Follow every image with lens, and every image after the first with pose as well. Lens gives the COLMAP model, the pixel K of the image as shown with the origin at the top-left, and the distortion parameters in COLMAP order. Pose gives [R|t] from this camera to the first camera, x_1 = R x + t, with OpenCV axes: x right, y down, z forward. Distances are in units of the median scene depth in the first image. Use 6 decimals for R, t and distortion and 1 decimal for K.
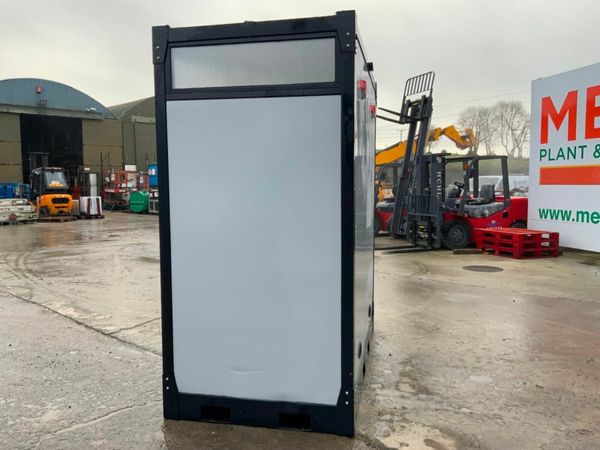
lens RADIAL K [[498.1, 0, 300.0], [0, 498.1, 225.0], [0, 0, 1]] dist [0.067131, -0.130118]
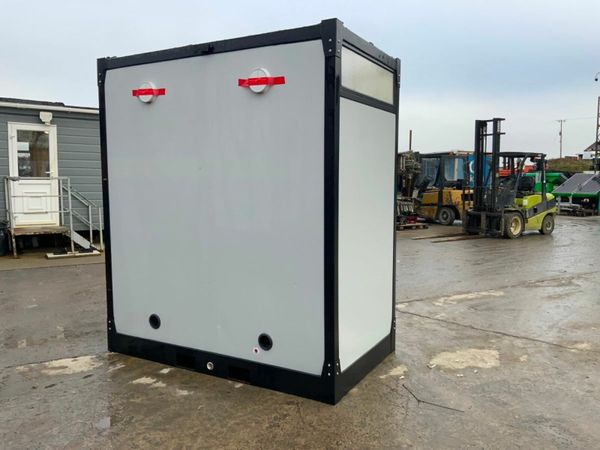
lens RADIAL K [[498.1, 0, 300.0], [0, 498.1, 225.0], [0, 0, 1]] dist [0.067131, -0.130118]
pose [[-0.306079, 0.094637, -0.947291, 0.369128], [-0.085604, 0.988280, 0.126392, -0.048367], [0.948150, 0.119778, -0.294390, 0.553000]]
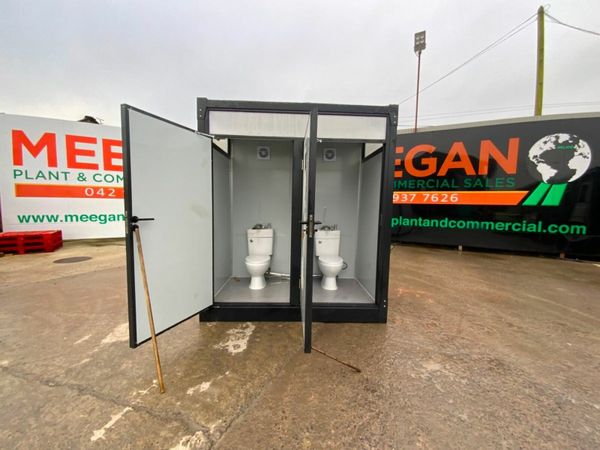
lens RADIAL K [[244.2, 0, 300.0], [0, 244.2, 225.0], [0, 0, 1]] dist [-0.001614, -0.000267]
pose [[-0.230755, -0.083476, 0.969425, -0.318257], [0.068135, 0.992481, 0.101680, -0.023376], [-0.970623, 0.089515, -0.223332, 0.461029]]
